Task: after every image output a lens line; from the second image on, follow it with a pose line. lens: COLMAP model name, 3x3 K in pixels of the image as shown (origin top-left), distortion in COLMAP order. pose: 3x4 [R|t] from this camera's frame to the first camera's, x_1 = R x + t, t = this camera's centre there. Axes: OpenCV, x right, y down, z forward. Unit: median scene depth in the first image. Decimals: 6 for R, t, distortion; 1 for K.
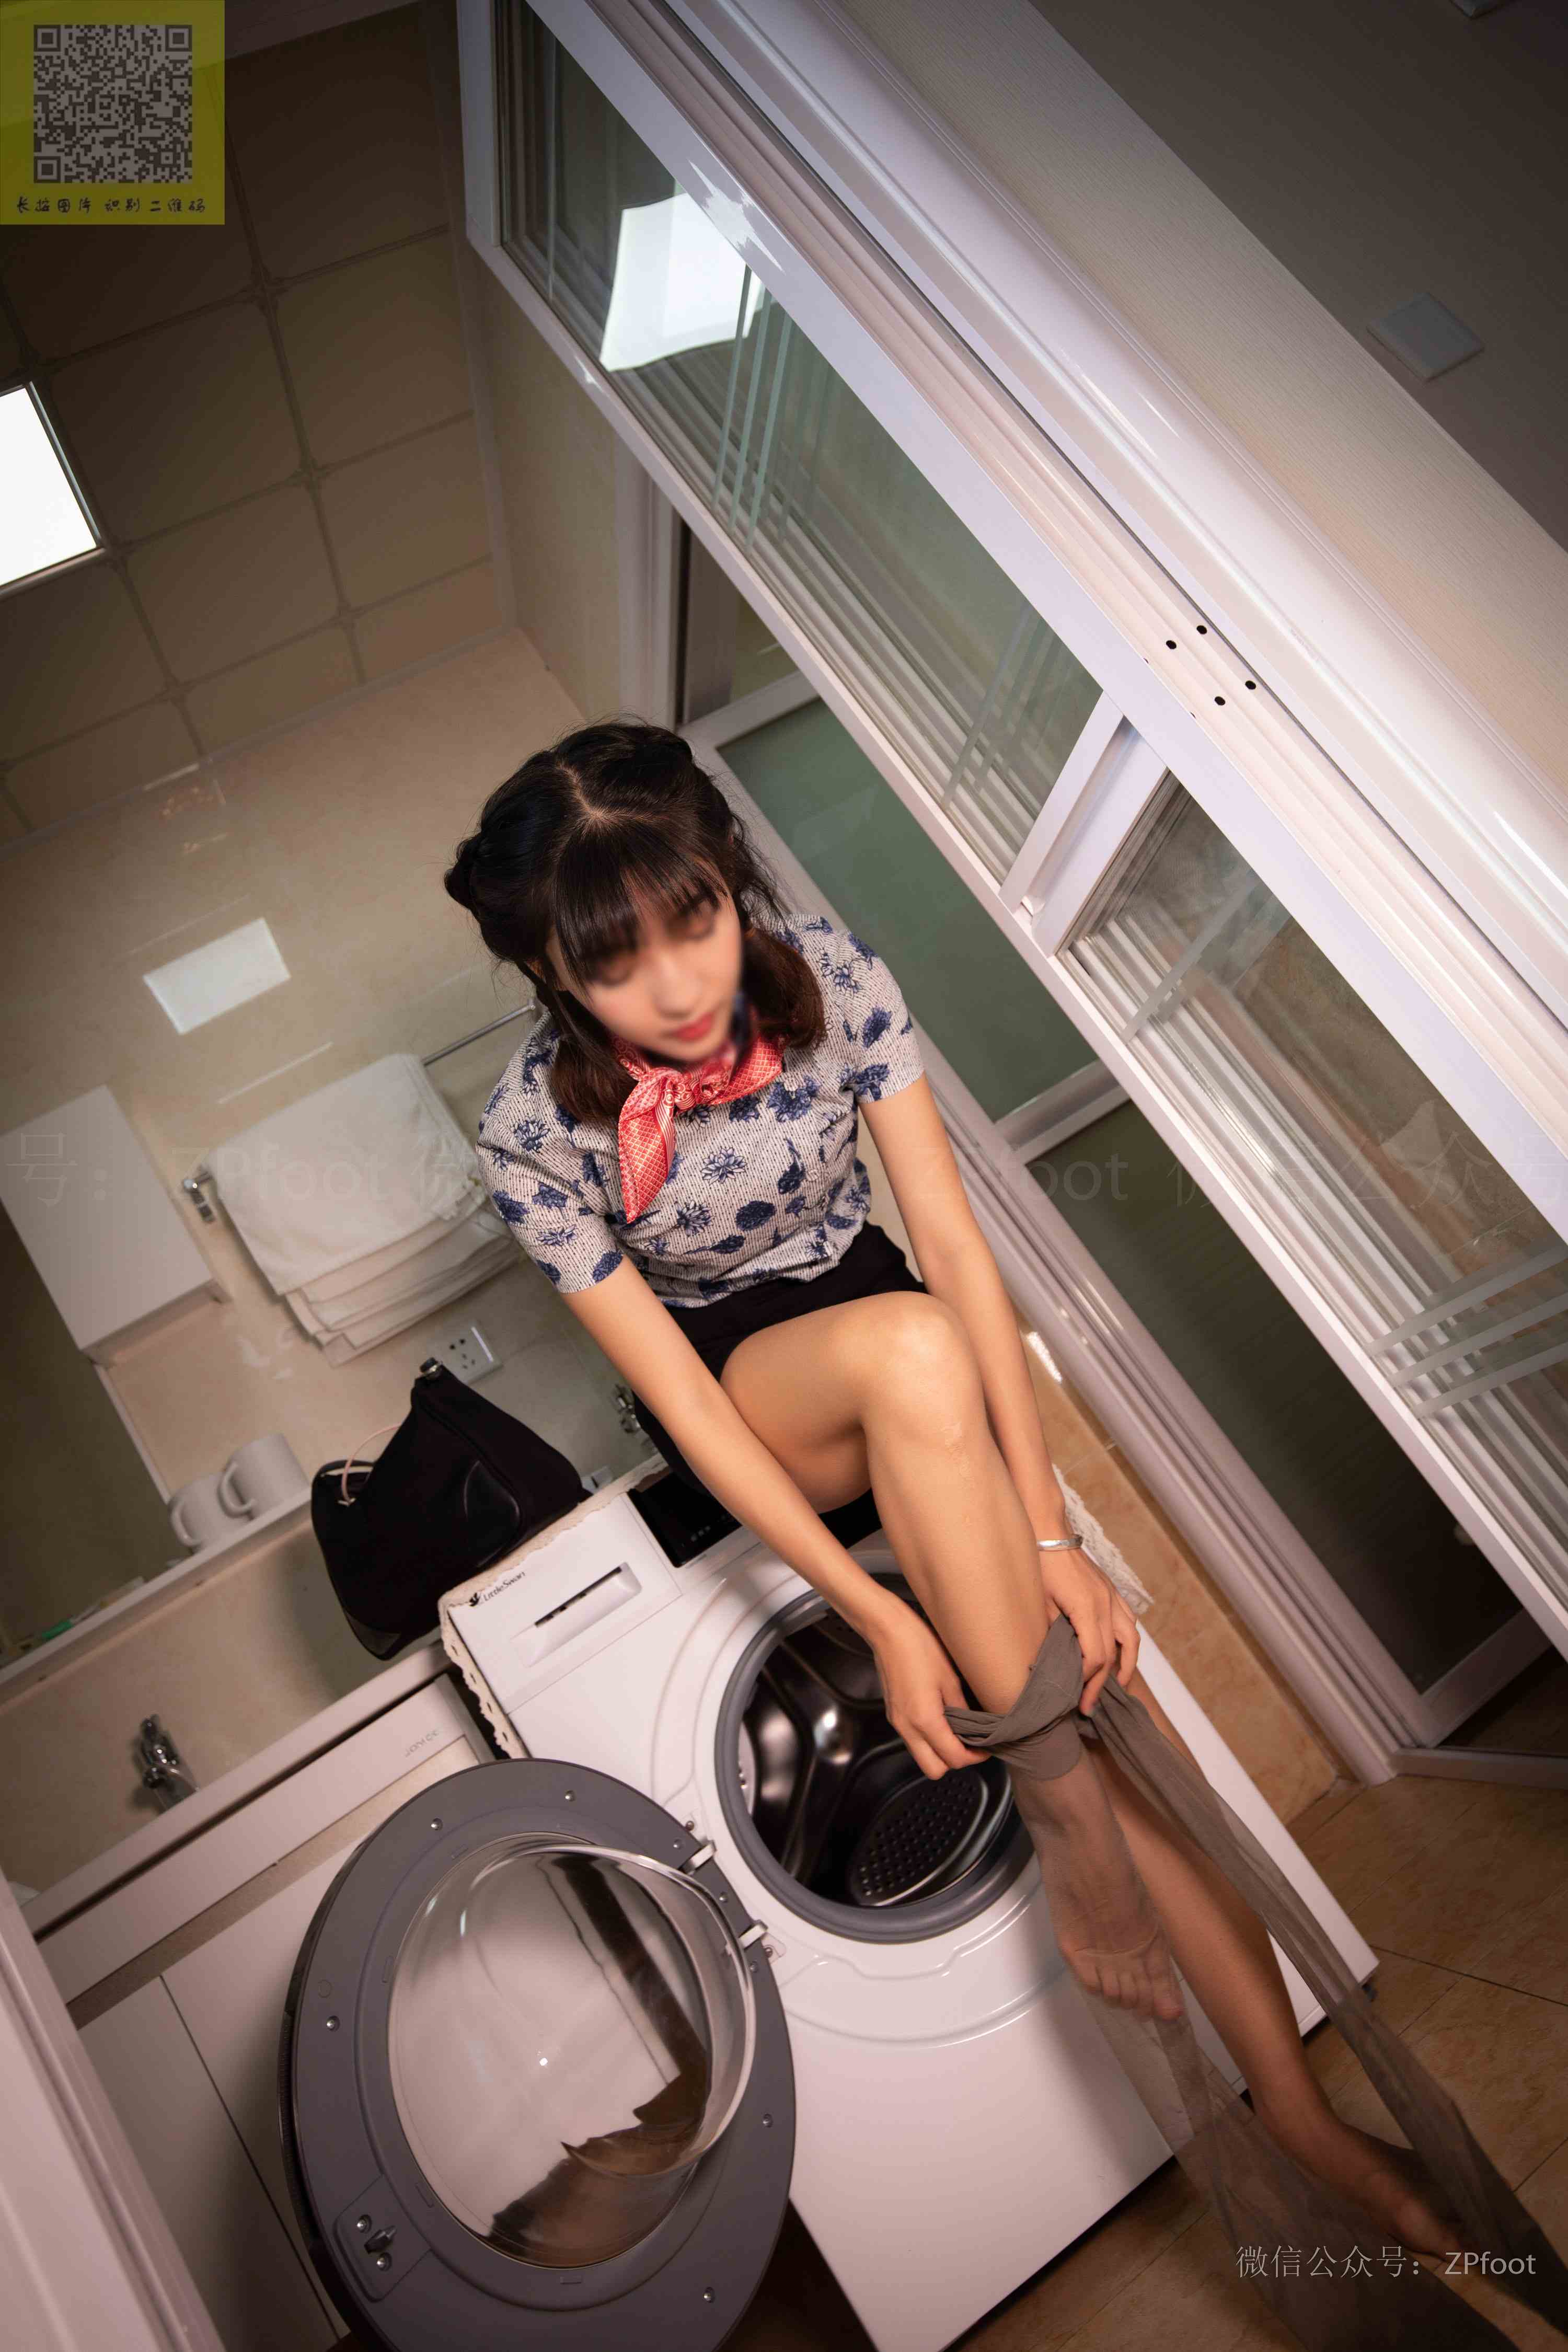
lens RADIAL K [[1502.7, 0, 783.1], [0, 1502.7, 1168.7], [0, 0, 1]] dist [-0.014558, 0.016303]
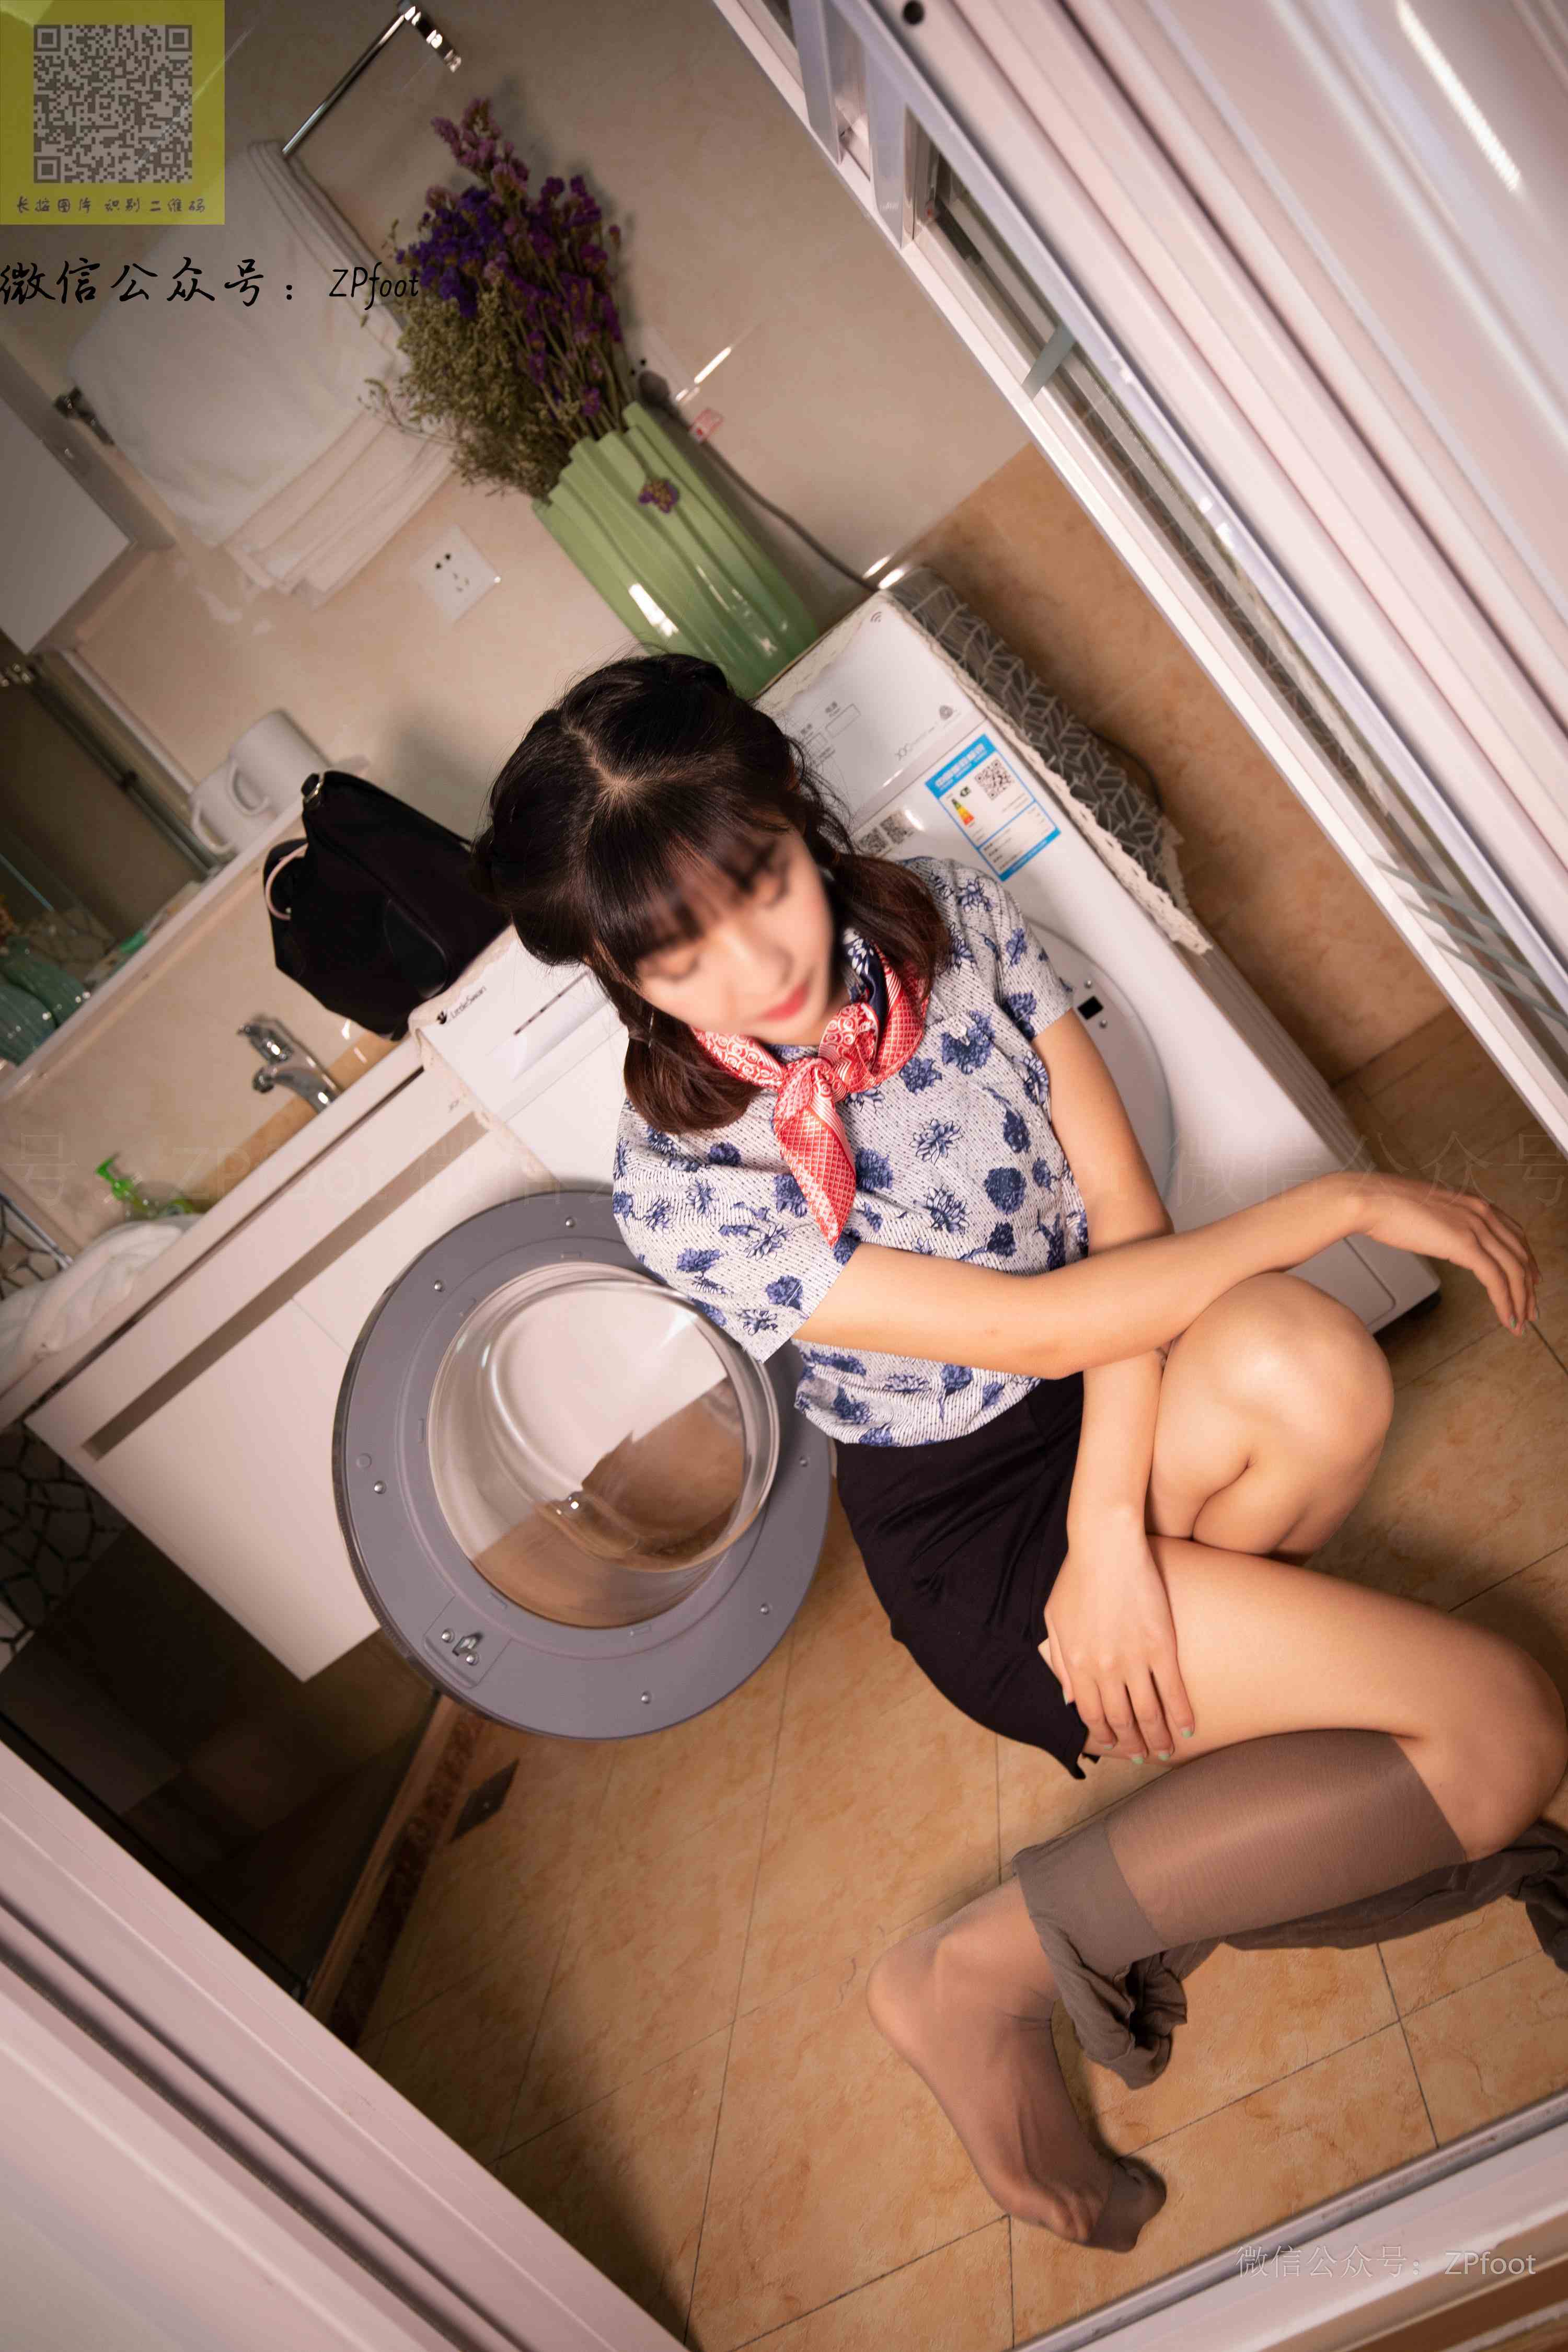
lens RADIAL K [[1608.2, 0, 796.8], [0, 1608.2, 1169.4], [0, 0, 1]] dist [0.000144, -0.002411]
pose [[0.974031, -0.039875, -0.222875, 0.225139], [0.177310, 0.746485, 0.641343, -0.240923], [0.140799, -0.664206, 0.734170, 0.238050]]
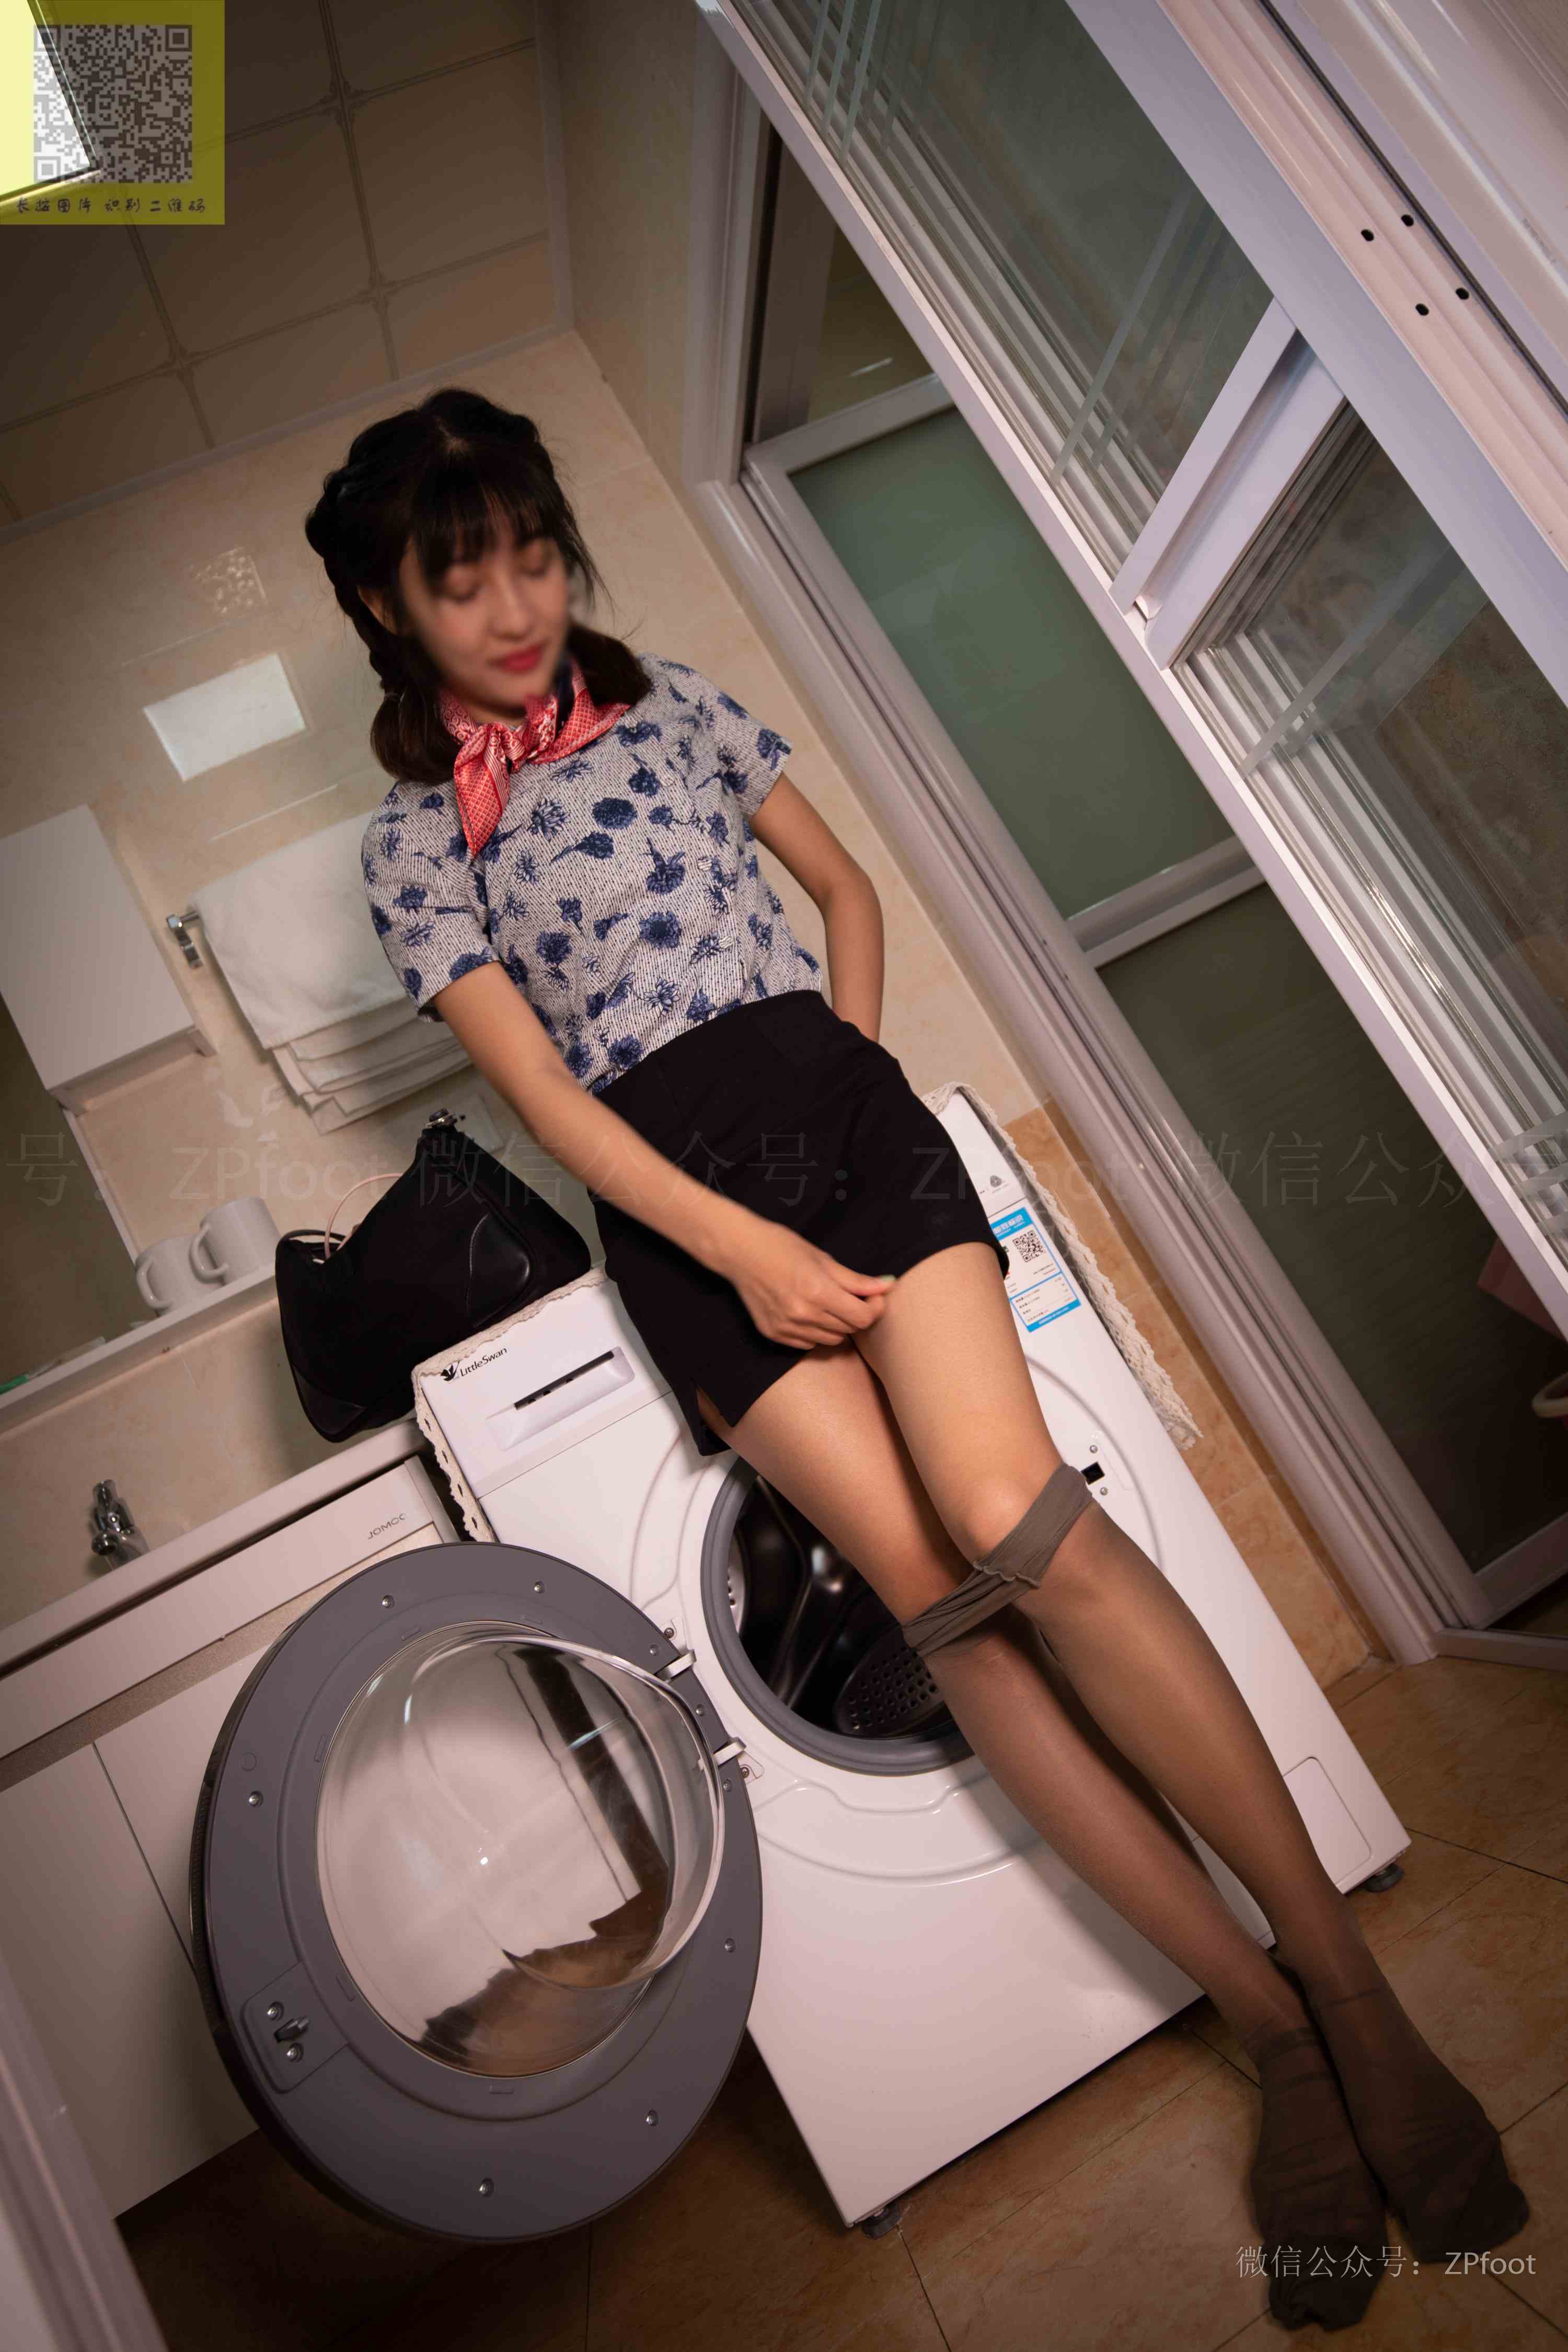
lens RADIAL K [[1555.9, 0, 776.3], [0, 1555.9, 1160.1], [0, 0, 1]] dist [-0.004194, 0.008361]
pose [[0.996762, 0.077476, -0.021493, 0.000816], [-0.075171, 0.992845, 0.092783, 0.057151], [0.028528, -0.090867, 0.995454, 0.081889]]
